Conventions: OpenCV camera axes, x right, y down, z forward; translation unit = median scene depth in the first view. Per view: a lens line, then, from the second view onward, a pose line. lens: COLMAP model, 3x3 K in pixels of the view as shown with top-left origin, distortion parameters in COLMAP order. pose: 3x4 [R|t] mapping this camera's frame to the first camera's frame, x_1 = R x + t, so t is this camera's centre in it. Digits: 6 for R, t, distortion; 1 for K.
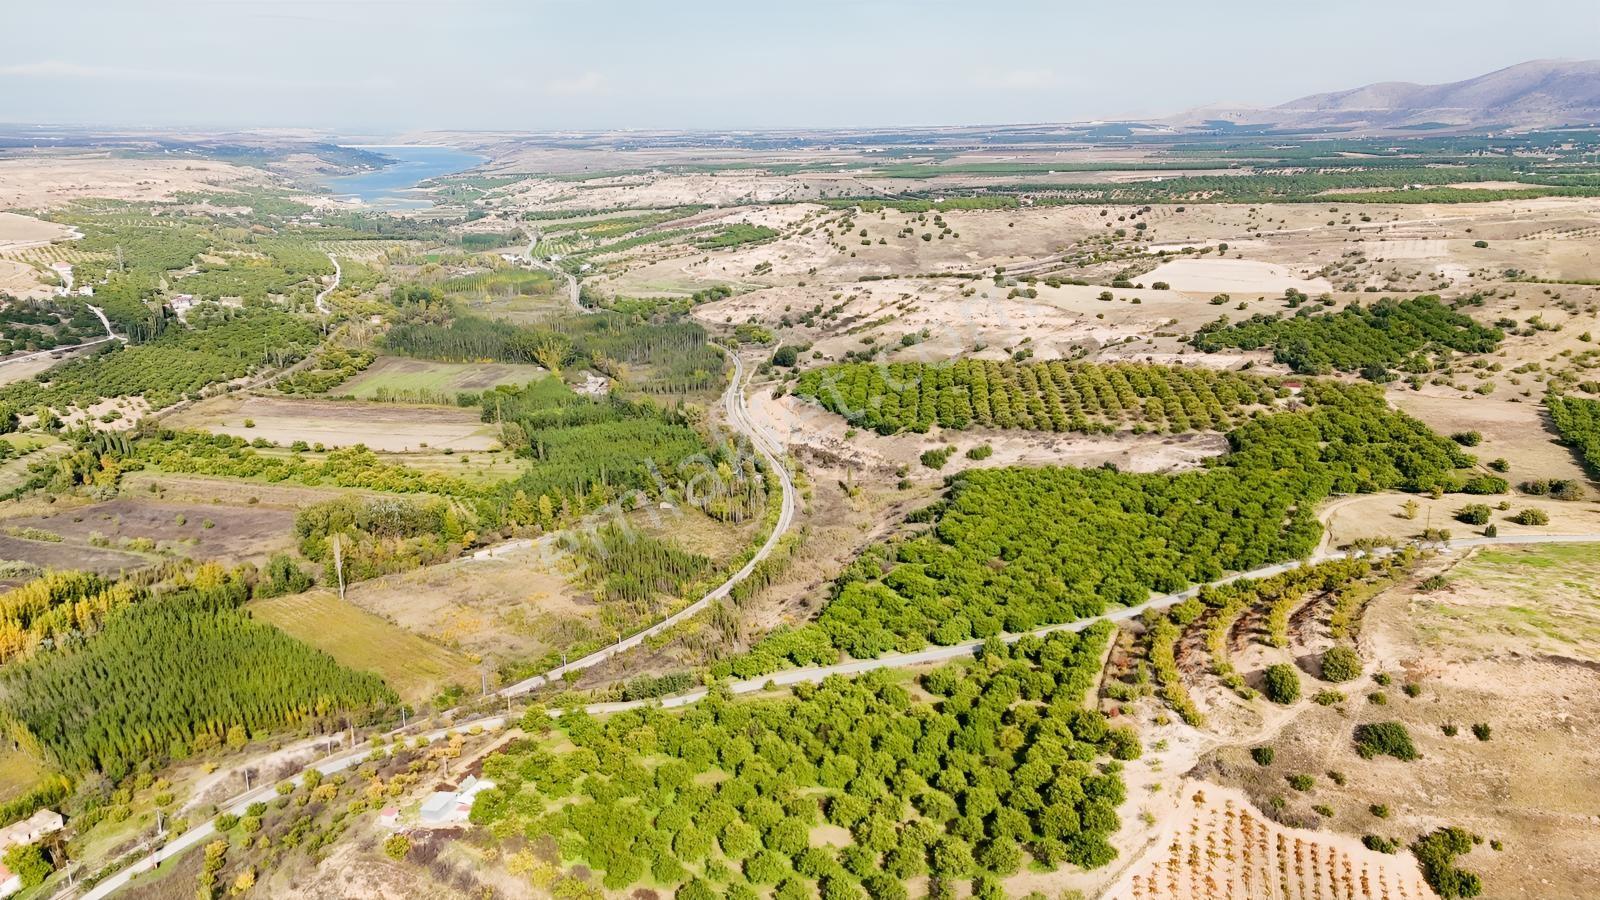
lens RADIAL K [[1164.0, 0, 797.0], [0, 1164.0, 455.6], [0, 0, 1]] dist [0.086231, -0.095353]
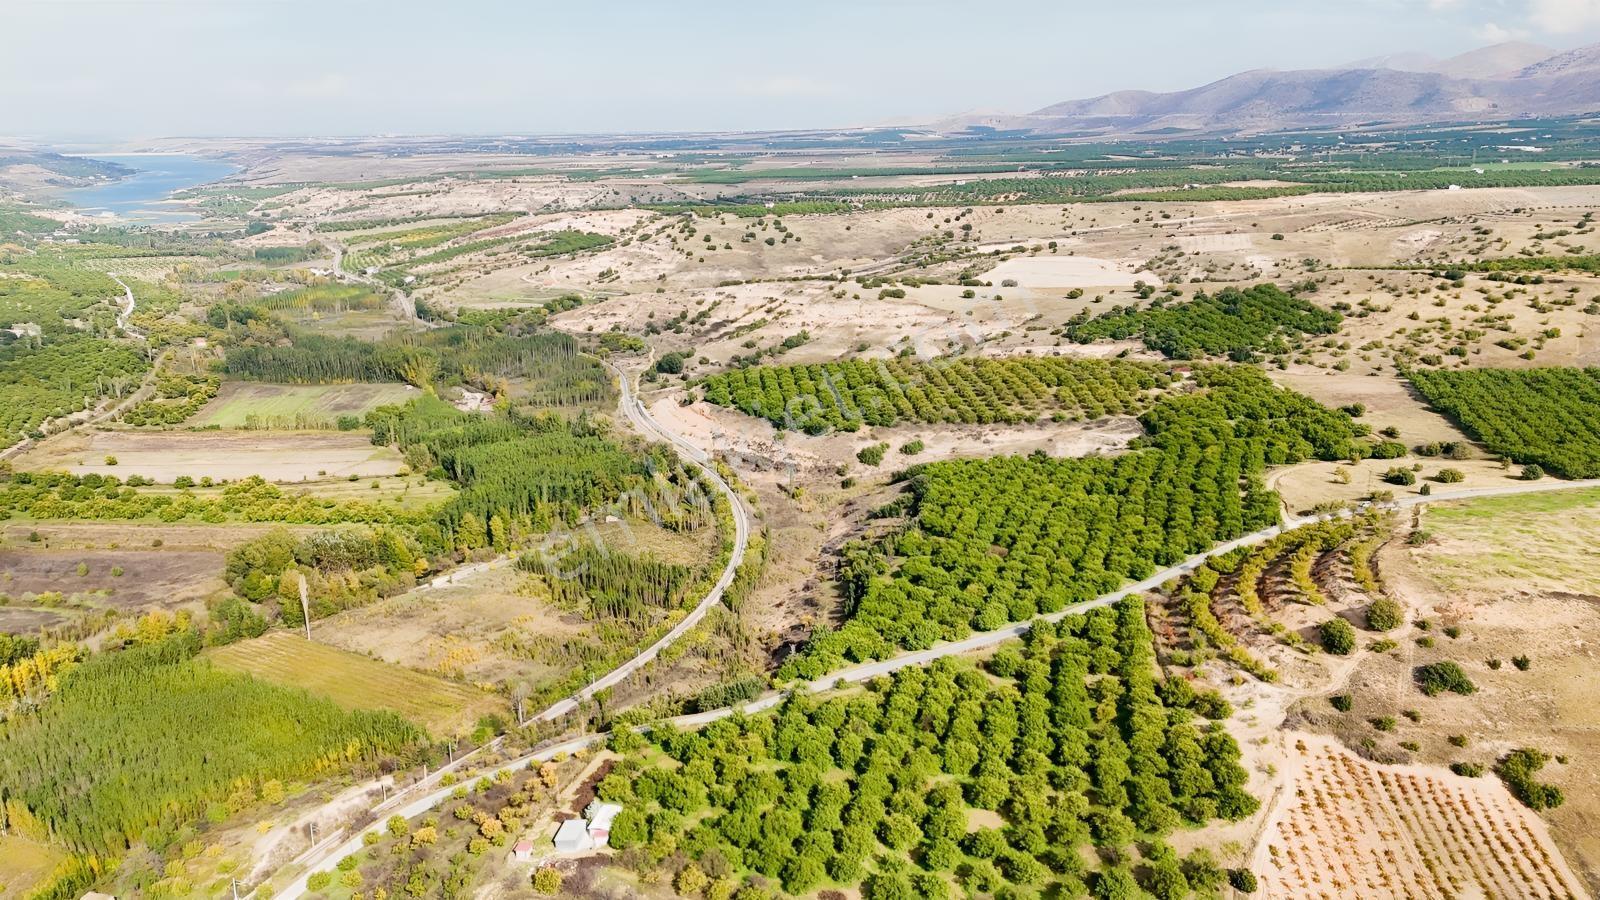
lens RADIAL K [[1164.0, 0, 797.0], [0, 1164.0, 455.6], [0, 0, 1]] dist [0.086231, -0.095353]
pose [[0.981361, -0.056087, 0.183805, -0.117998], [0.056865, 0.998381, 0.001041, -0.002056], [-0.183566, 0.009430, 0.982962, 0.004670]]
